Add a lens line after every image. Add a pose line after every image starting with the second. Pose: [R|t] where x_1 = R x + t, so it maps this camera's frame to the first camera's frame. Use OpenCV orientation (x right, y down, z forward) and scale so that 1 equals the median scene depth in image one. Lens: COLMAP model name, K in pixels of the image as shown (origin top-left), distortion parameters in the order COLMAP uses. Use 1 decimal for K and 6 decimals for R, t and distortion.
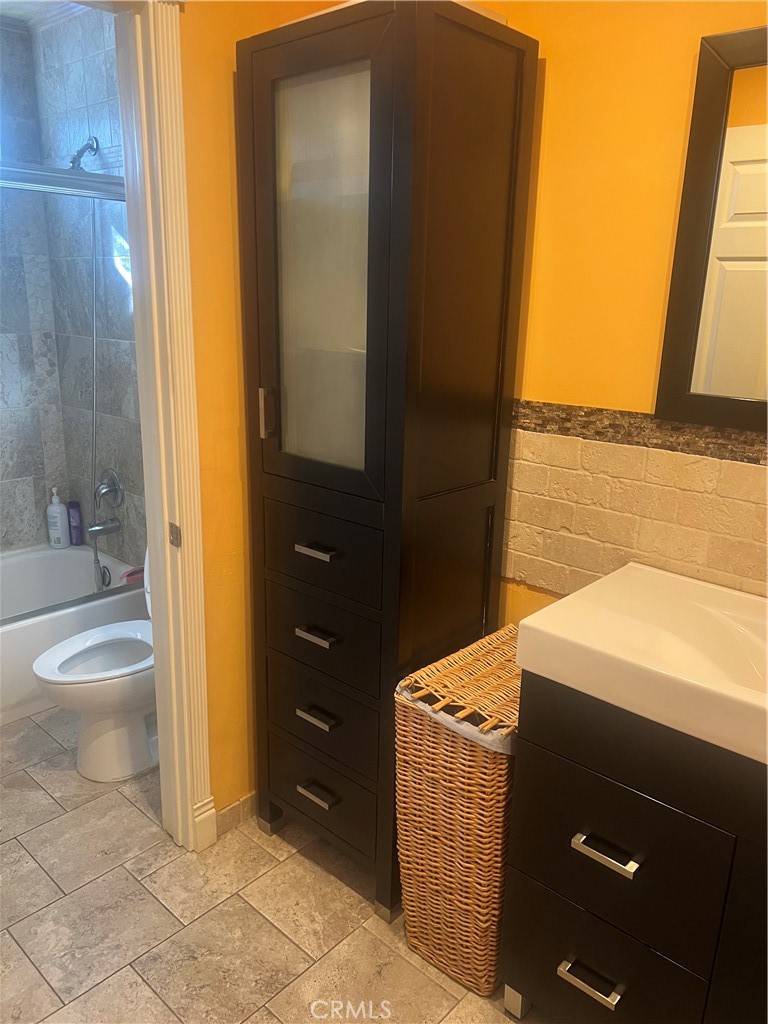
lens RADIAL K [[777.5, 0, 383.0], [0, 777.5, 512.3], [0, 0, 1]] dist [0.014153, -0.003429]
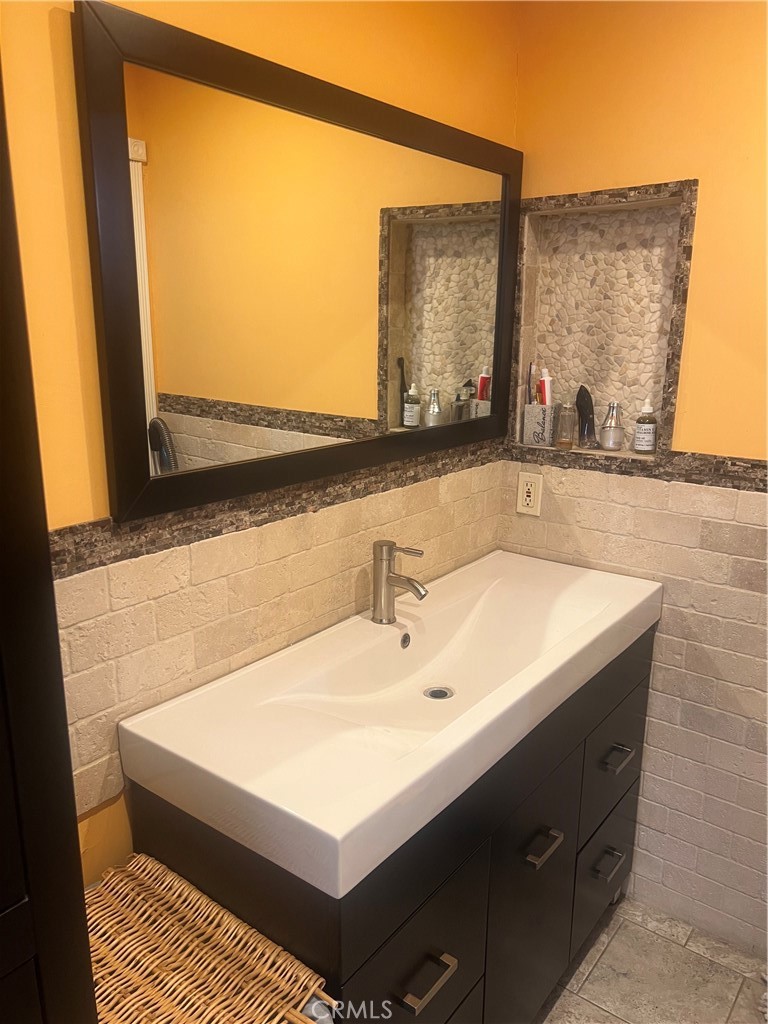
lens RADIAL K [[777.5, 0, 383.7], [0, 777.5, 512.2], [0, 0, 1]] dist [0.014153, -0.003429]
pose [[-0.088425, -0.255869, 0.962659, -0.355423], [0.266927, 0.925011, 0.270380, -0.252989], [-0.959652, 0.280868, -0.013496, 0.751254]]
